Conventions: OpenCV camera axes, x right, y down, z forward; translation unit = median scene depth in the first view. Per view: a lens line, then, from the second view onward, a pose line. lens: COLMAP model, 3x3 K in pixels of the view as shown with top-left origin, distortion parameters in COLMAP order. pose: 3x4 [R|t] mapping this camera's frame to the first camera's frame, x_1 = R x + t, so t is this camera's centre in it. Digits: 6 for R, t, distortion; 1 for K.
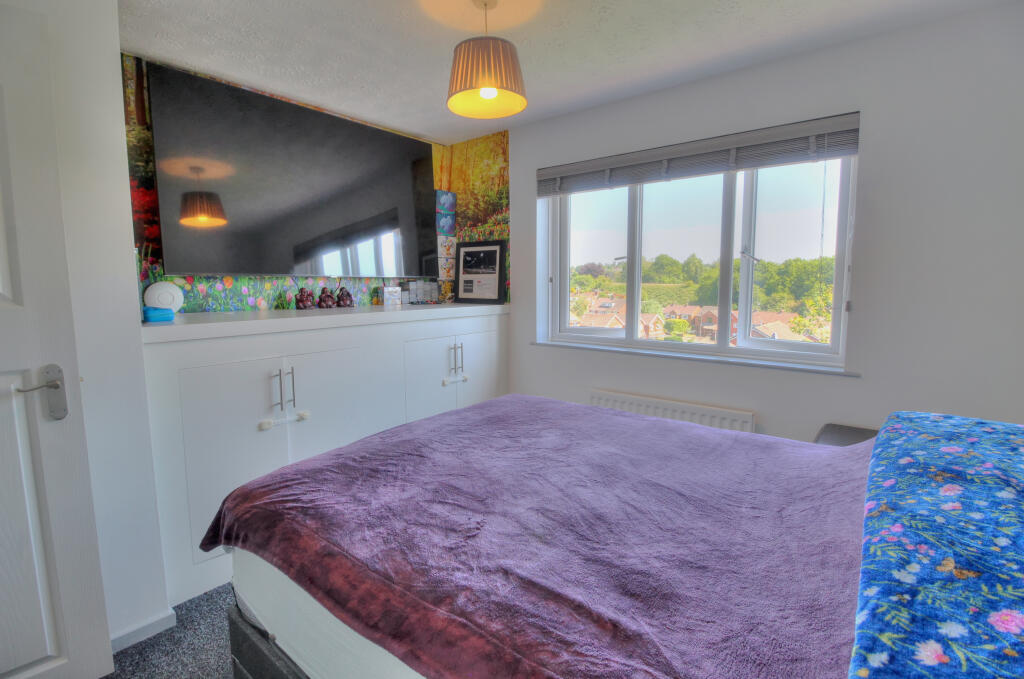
lens RADIAL K [[481.7, 0, 517.2], [0, 481.7, 334.7], [0, 0, 1]] dist [-0.012080, -0.004210]
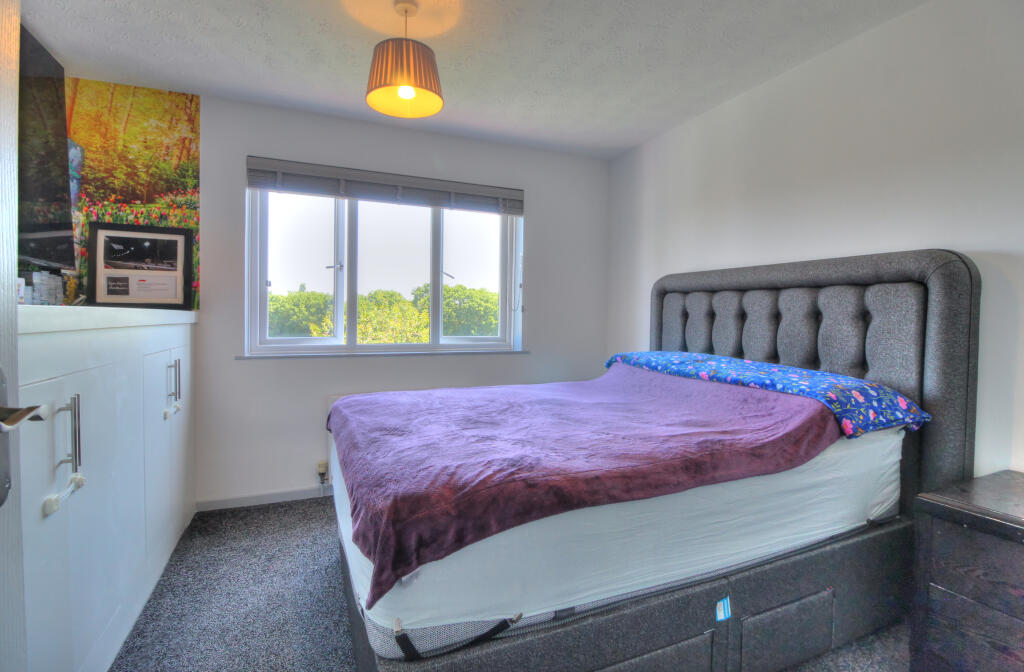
lens RADIAL K [[481.7, 0, 517.7], [0, 481.7, 337.4], [0, 0, 1]] dist [-0.012080, -0.004210]
pose [[0.460389, -0.027497, 0.887291, -0.474392], [0.084975, 0.996295, -0.013216, 0.034195], [-0.883641, 0.081482, 0.461020, 0.181974]]
